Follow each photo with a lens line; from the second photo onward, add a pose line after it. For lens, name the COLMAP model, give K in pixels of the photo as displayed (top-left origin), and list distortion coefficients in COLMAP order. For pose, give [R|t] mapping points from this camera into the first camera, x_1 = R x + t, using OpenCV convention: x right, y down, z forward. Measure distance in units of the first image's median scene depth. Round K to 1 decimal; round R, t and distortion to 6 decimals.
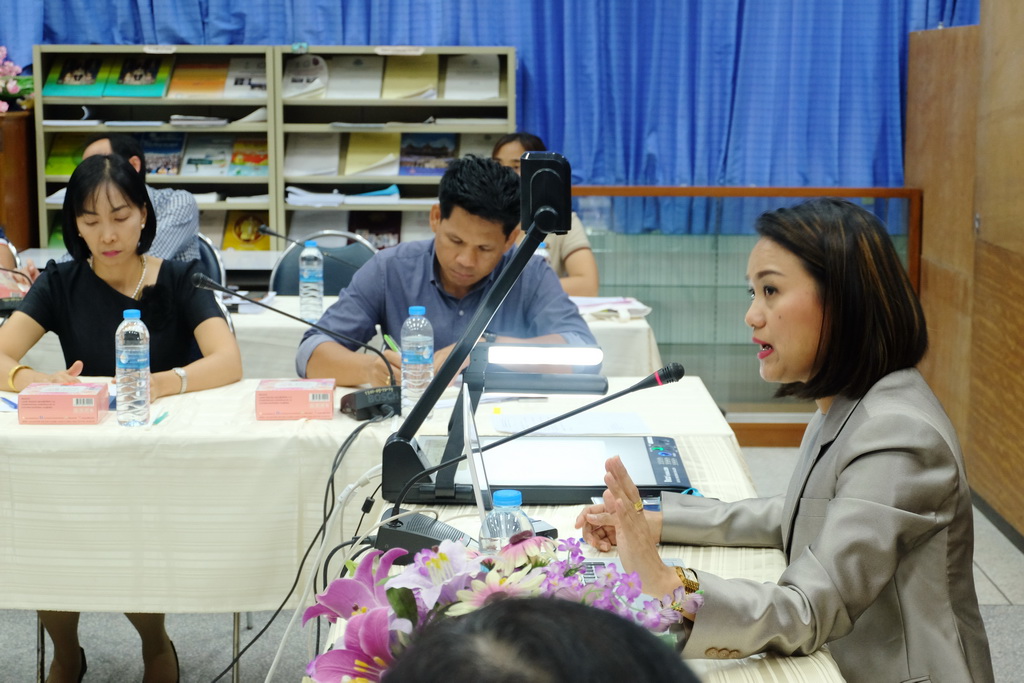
lens RADIAL K [[1789.1, 0, 563.4], [0, 1789.1, 316.7], [0, 0, 1]] dist [-0.040507, 0.000000]
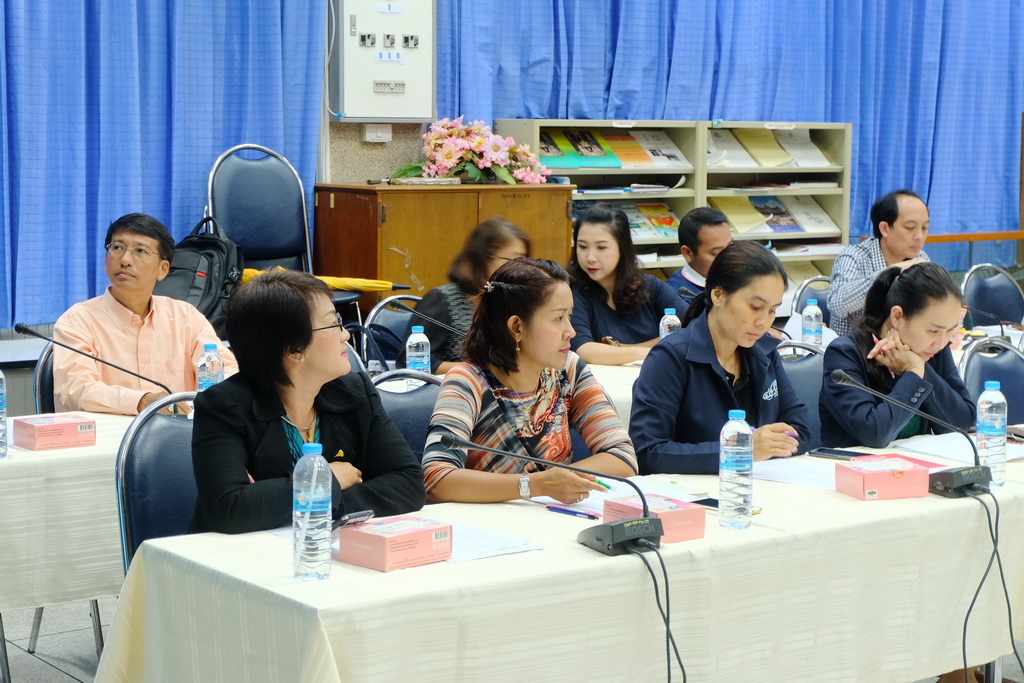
lens RADIAL K [[1932.1, 0, 524.2], [0, 1932.1, 312.8], [0, 0, 1]] dist [-0.009133, 0.000000]
pose [[0.801190, -0.055851, 0.595797, -0.975735], [0.077873, 0.996900, -0.011269, -0.025493], [-0.593321, 0.055425, 0.803056, 0.090139]]
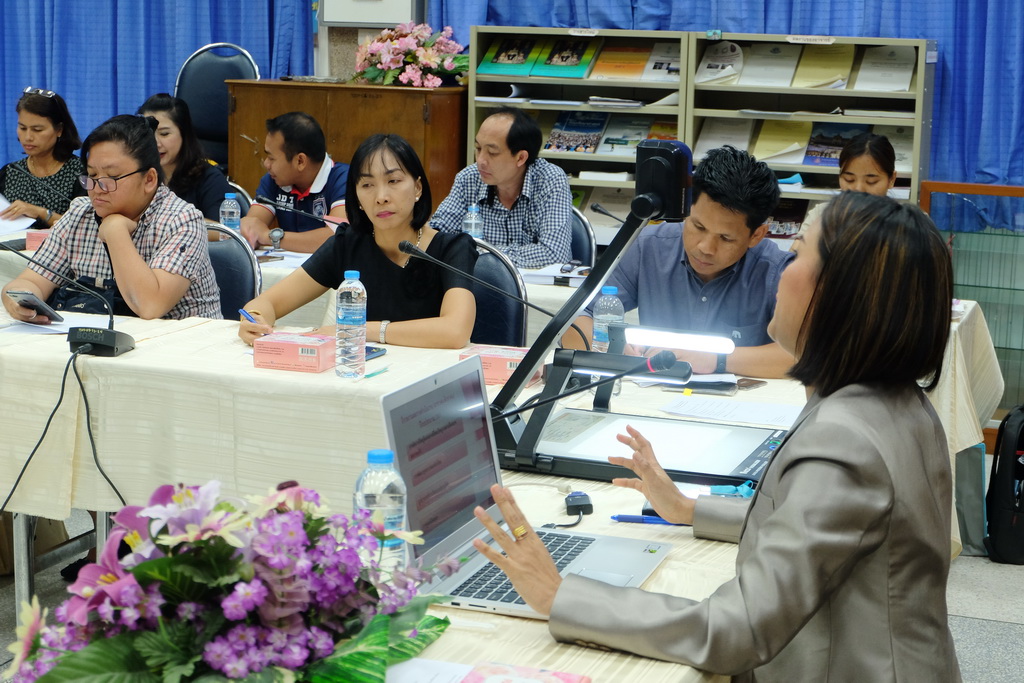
lens RADIAL K [[1789.1, 0, 538.9], [0, 1789.1, 324.9], [0, 0, 1]] dist [-0.040507, 0.000000]
pose [[0.938100, 0.077925, -0.337485, 0.114010], [-0.074070, 0.996957, 0.024307, -0.002670], [0.338352, 0.002195, 0.941017, 0.007413]]
